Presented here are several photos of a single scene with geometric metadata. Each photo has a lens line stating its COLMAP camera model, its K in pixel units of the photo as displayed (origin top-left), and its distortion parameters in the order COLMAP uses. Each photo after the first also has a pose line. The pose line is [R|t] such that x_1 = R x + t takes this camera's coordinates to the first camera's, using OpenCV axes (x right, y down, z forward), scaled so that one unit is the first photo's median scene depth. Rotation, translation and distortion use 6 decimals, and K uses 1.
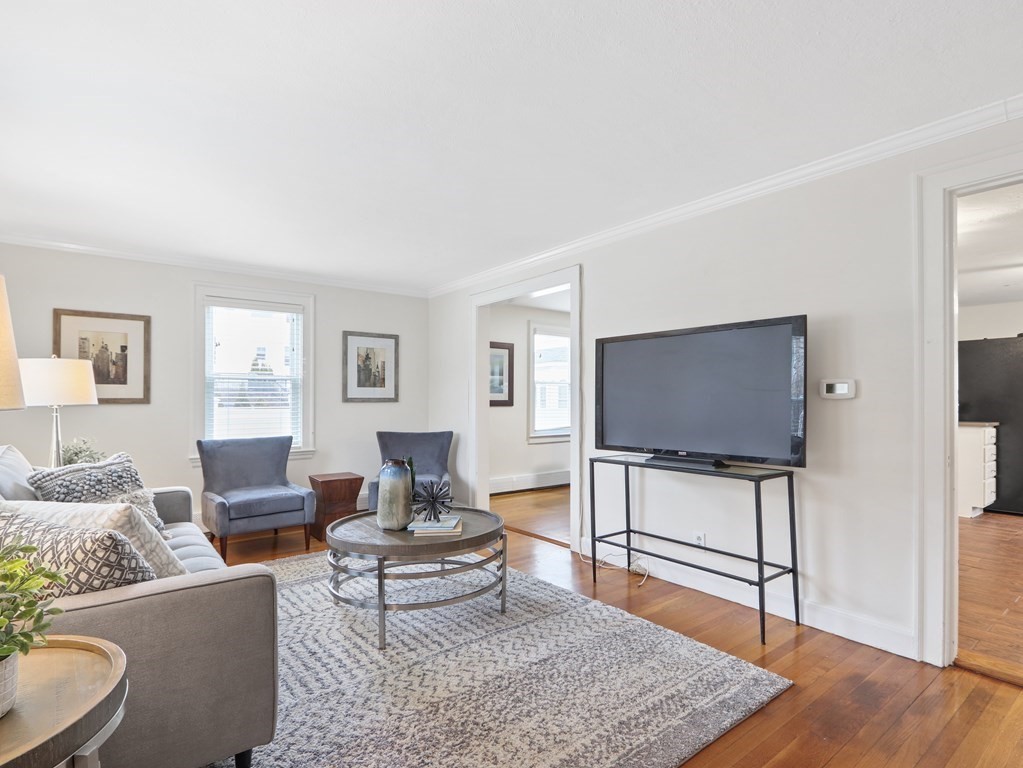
lens RADIAL K [[540.2, 0, 496.8], [0, 540.2, 397.1], [0, 0, 1]] dist [0.006241, -0.000036]
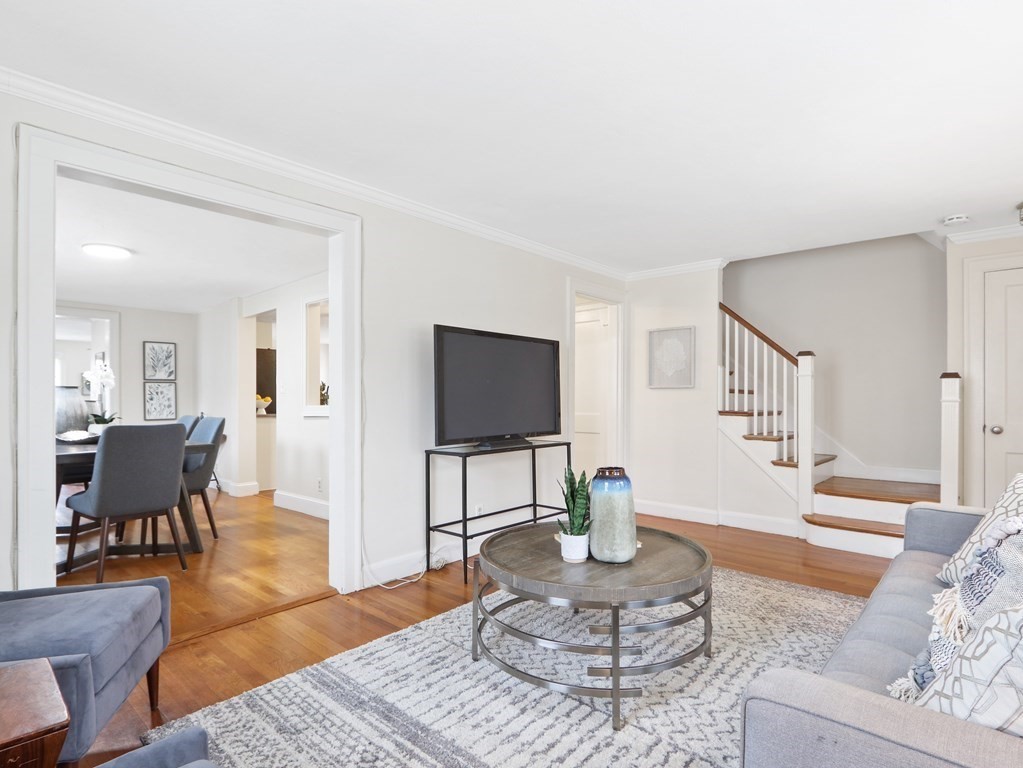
lens RADIAL K [[540.2, 0, 521.4], [0, 540.2, 398.5], [0, 0, 1]] dist [0.006241, -0.000036]
pose [[-0.210572, -0.003993, 0.977570, -0.742044], [-0.008810, 0.999959, 0.002186, 0.012905], [-0.977539, -0.008152, -0.210598, 1.063724]]
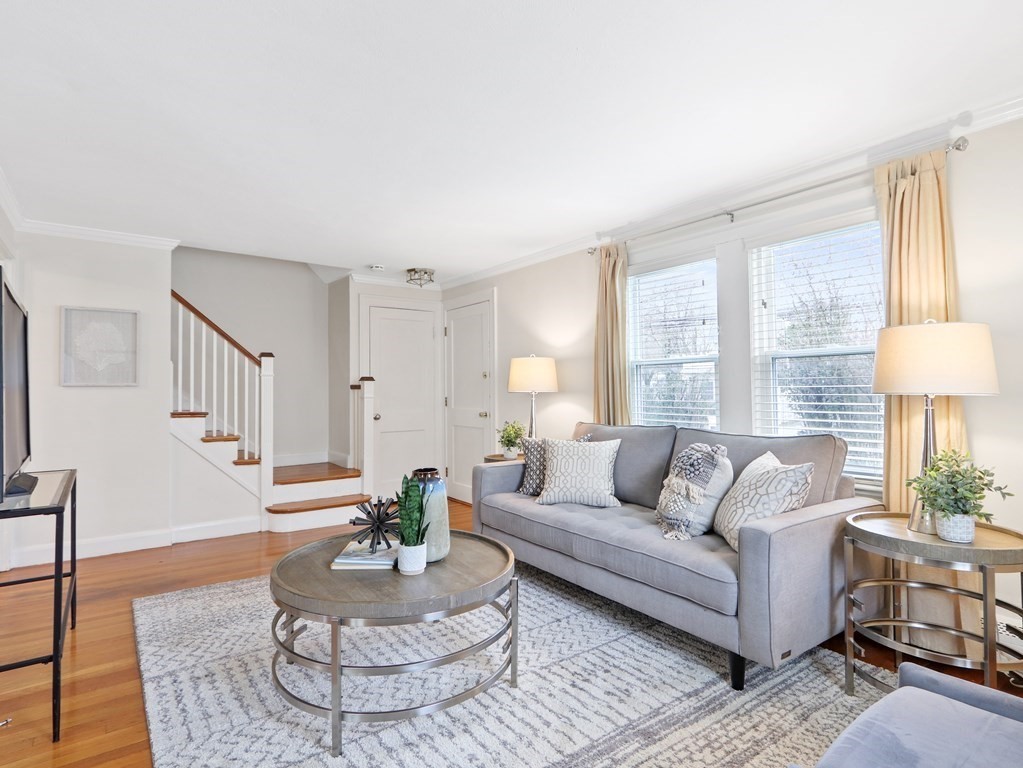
lens RADIAL K [[540.2, 0, 493.9], [0, 540.2, 387.9], [0, 0, 1]] dist [0.006241, -0.000036]
pose [[-0.999563, 0.005688, 0.028993, -0.253622], [0.005362, 0.999921, -0.011337, 0.005125], [-0.029056, -0.011177, -0.999515, 1.465405]]
